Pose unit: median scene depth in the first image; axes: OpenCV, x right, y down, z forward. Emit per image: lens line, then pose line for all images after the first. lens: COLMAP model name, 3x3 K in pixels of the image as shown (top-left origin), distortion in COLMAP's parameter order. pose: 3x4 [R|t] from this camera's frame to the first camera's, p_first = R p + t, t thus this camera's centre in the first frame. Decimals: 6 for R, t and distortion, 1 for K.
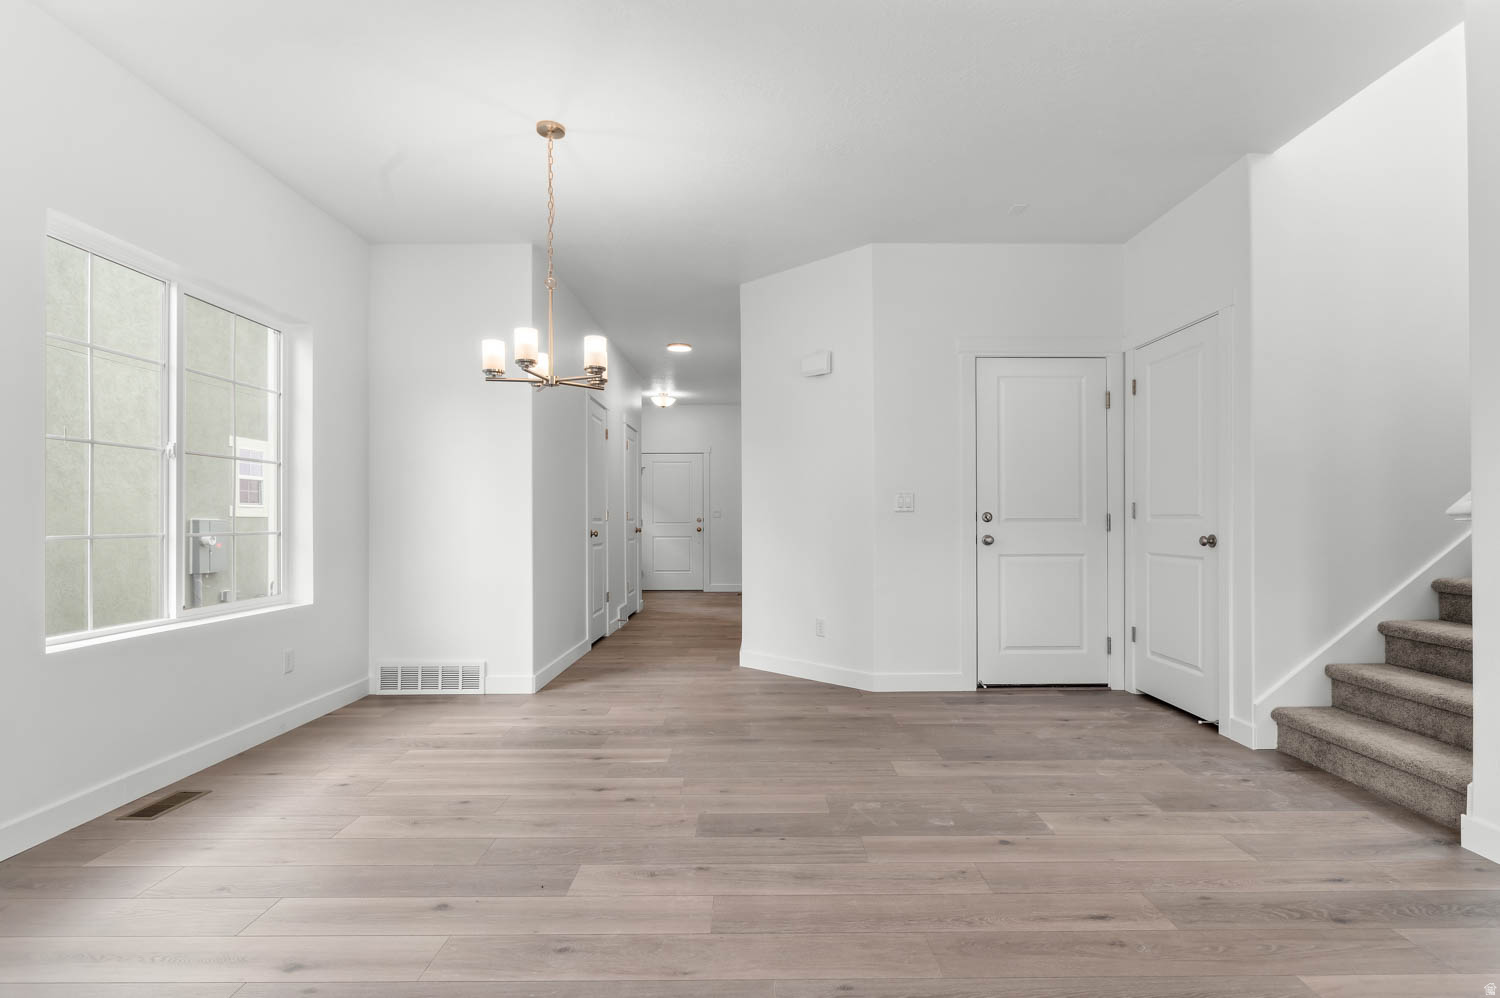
lens RADIAL K [[753.2, 0, 754.2], [0, 753.2, 515.9], [0, 0, 1]] dist [-0.003423, -0.000516]
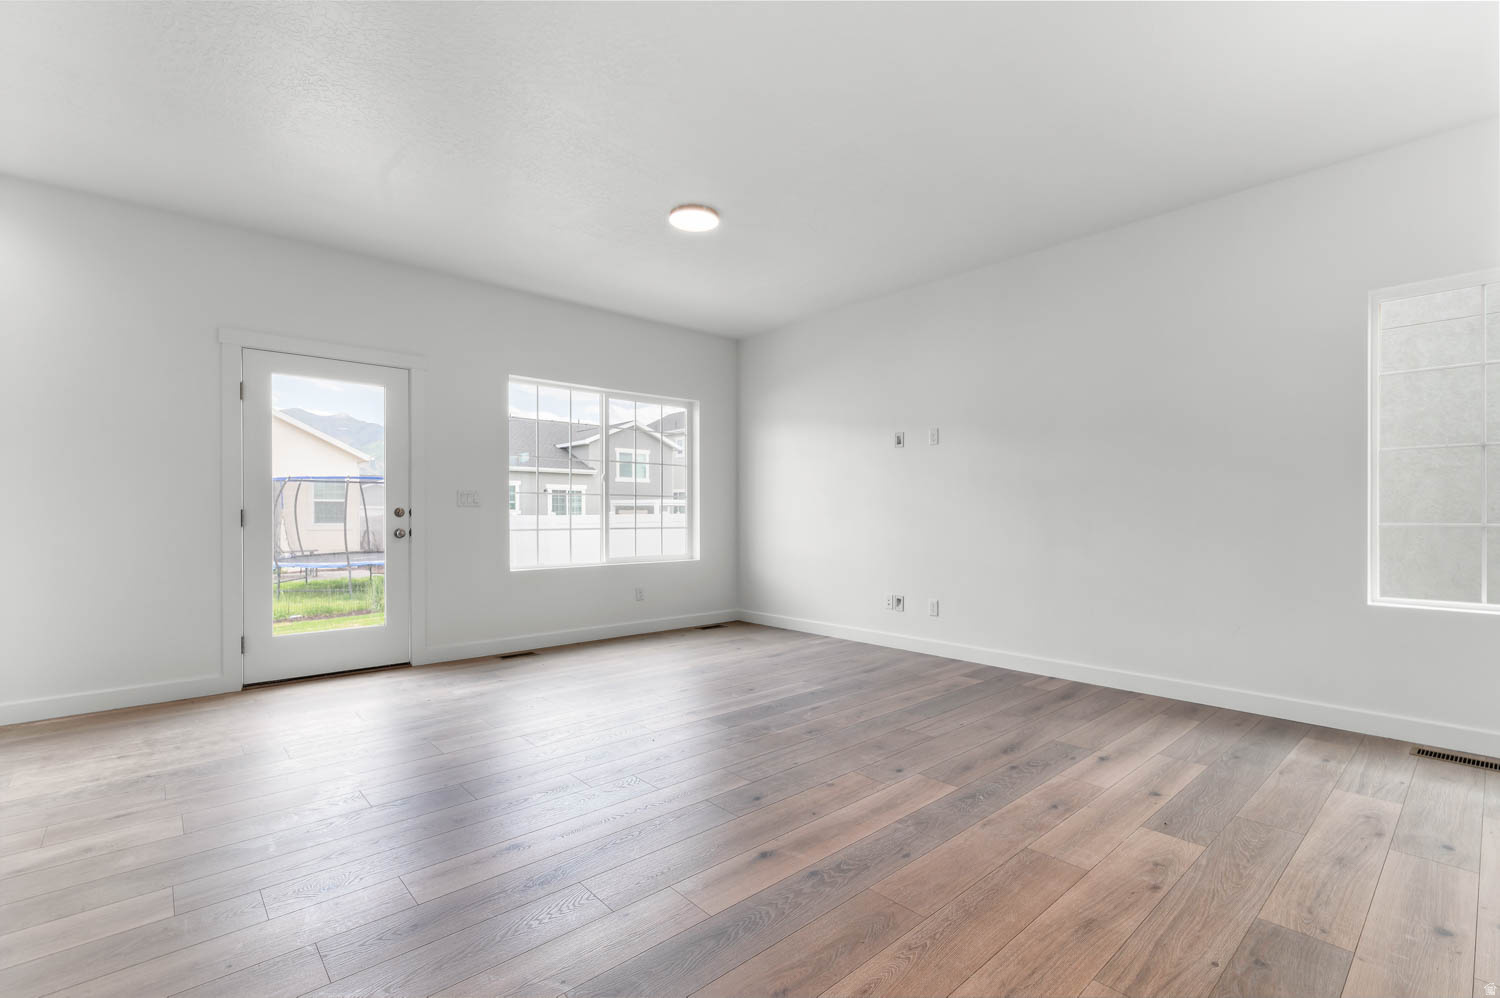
lens RADIAL K [[668.7, 0, 760.2], [0, 668.7, 506.9], [0, 0, 1]] dist [0.001377, -0.000015]
pose [[-0.743098, -0.002122, -0.669179, 0.887260], [0.005830, 0.999936, -0.009645, 0.005171], [0.669157, -0.011068, -0.743039, 1.358589]]
